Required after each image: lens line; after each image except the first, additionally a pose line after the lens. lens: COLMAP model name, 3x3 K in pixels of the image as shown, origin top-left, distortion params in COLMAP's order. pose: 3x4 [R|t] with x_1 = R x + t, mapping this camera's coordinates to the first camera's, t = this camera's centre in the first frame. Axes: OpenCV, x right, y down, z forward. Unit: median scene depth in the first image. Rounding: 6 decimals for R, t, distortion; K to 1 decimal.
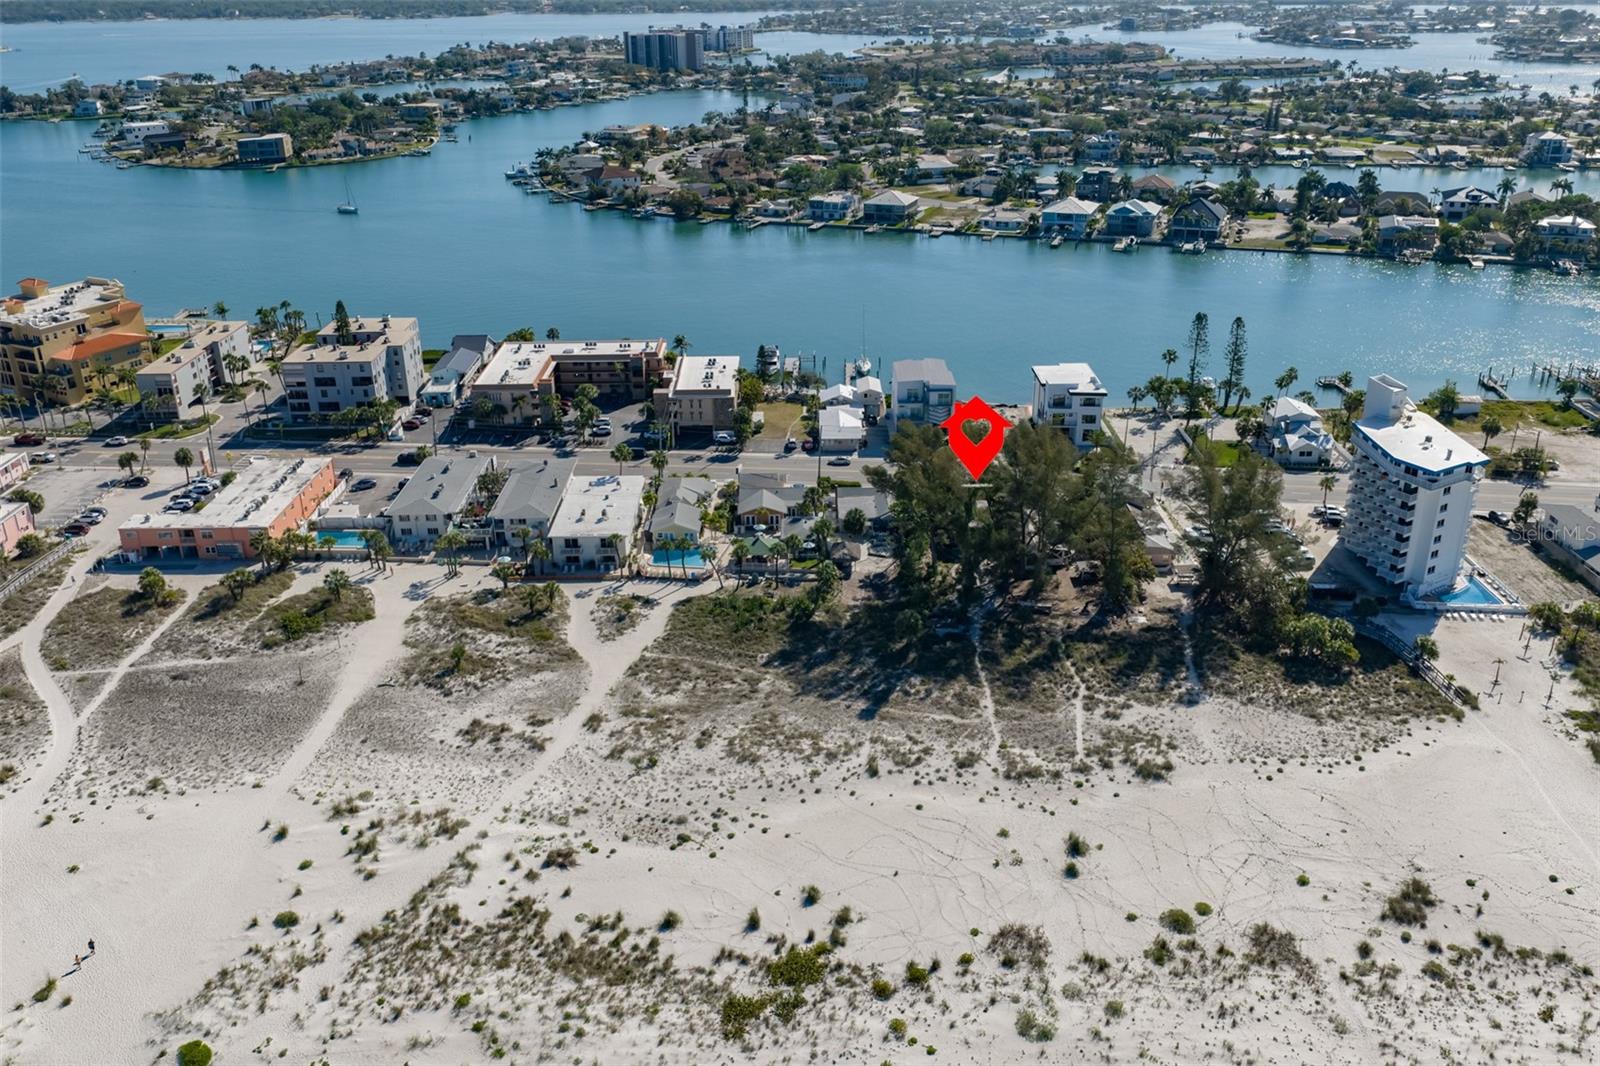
lens RADIAL K [[1319.9, 0, 804.0], [0, 1319.9, 534.8], [0, 0, 1]] dist [0.014739, -0.023275]
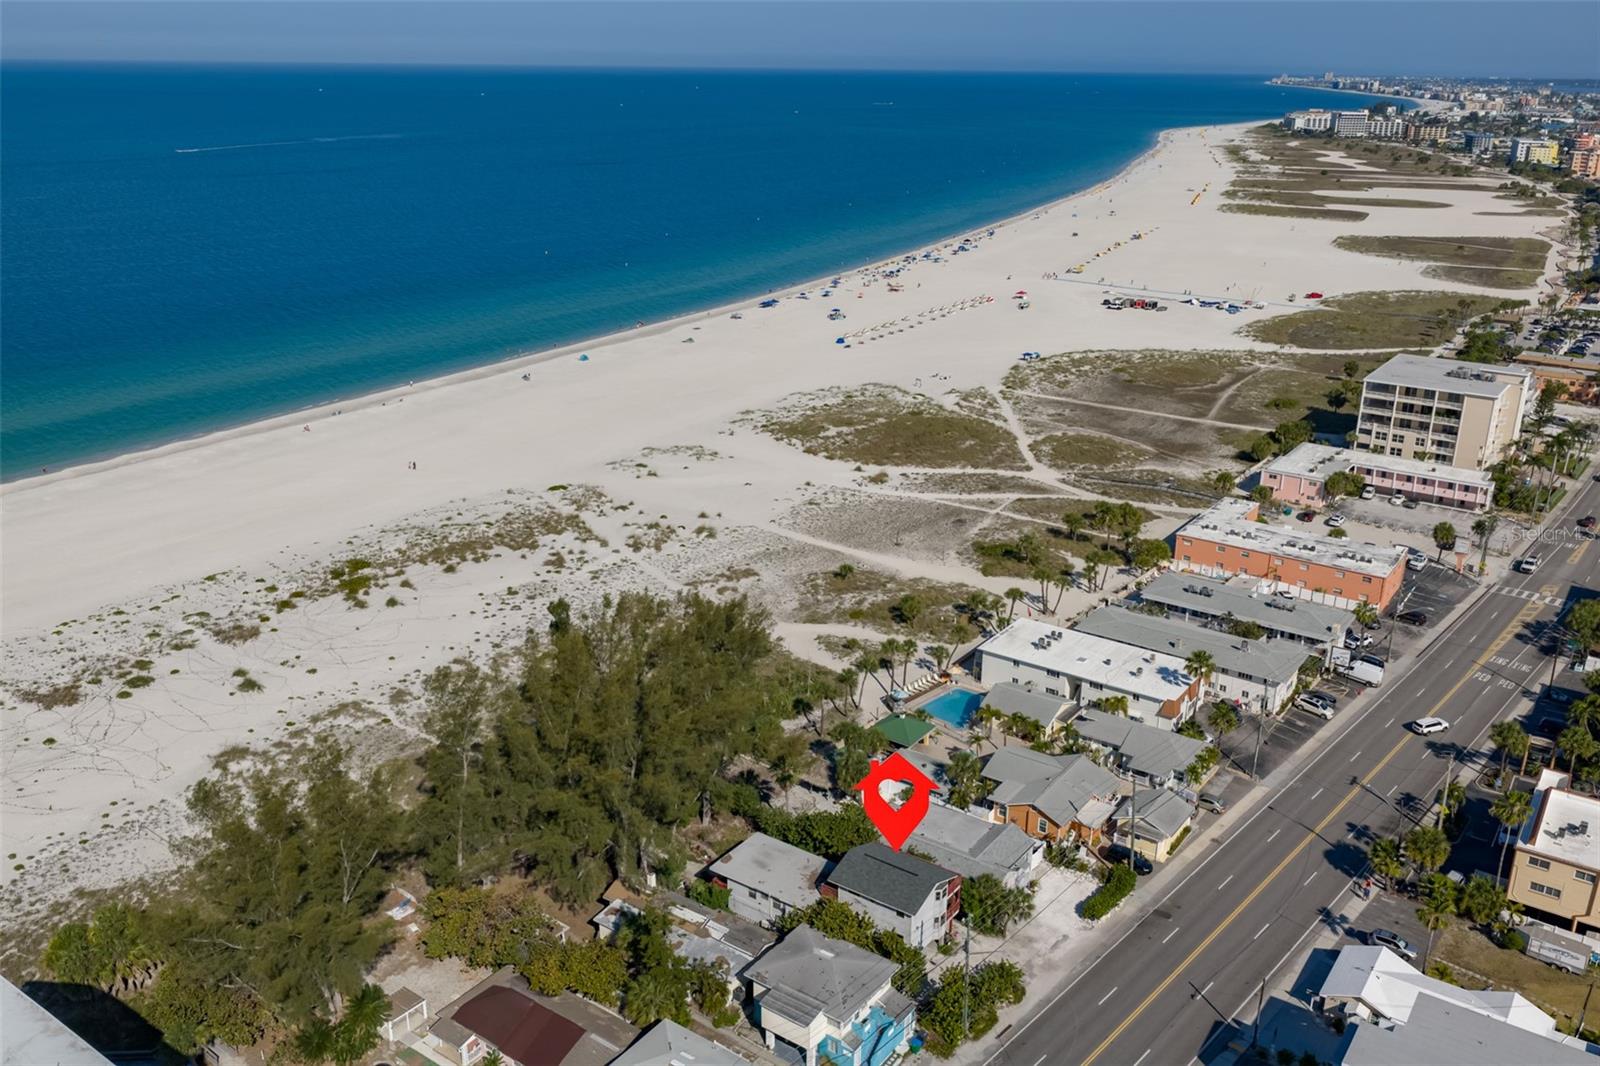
lens RADIAL K [[1319.9, 0, 804.0], [0, 1319.9, 534.8], [0, 0, 1]] dist [0.014739, -0.023275]
pose [[-0.576550, 0.281030, -0.767210, 0.700915], [-0.331996, 0.777400, 0.534255, -0.593697], [0.746571, 0.562736, -0.354909, 1.517341]]
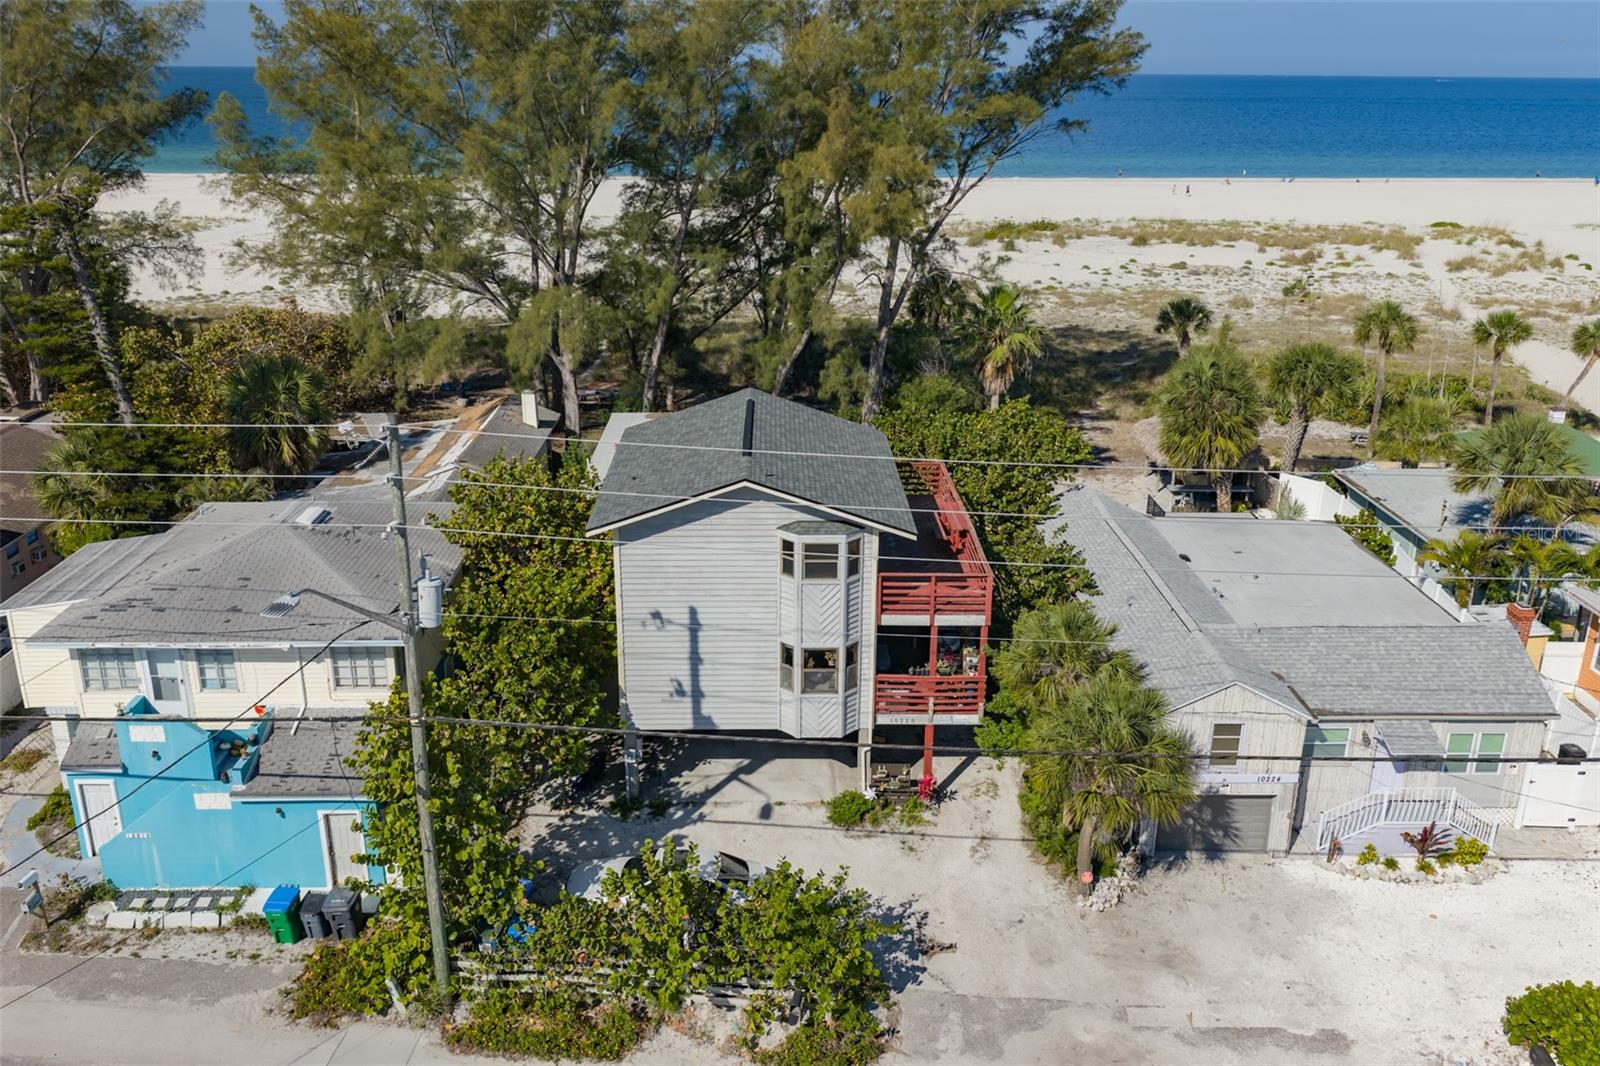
lens RADIAL K [[1319.9, 0, 804.0], [0, 1319.9, 534.8], [0, 0, 1]] dist [0.014739, -0.023275]
pose [[-0.999718, 0.013245, -0.019702, 0.152814], [-0.003776, 0.730632, 0.682761, -0.204118], [0.023438, 0.682643, -0.730376, 1.563601]]
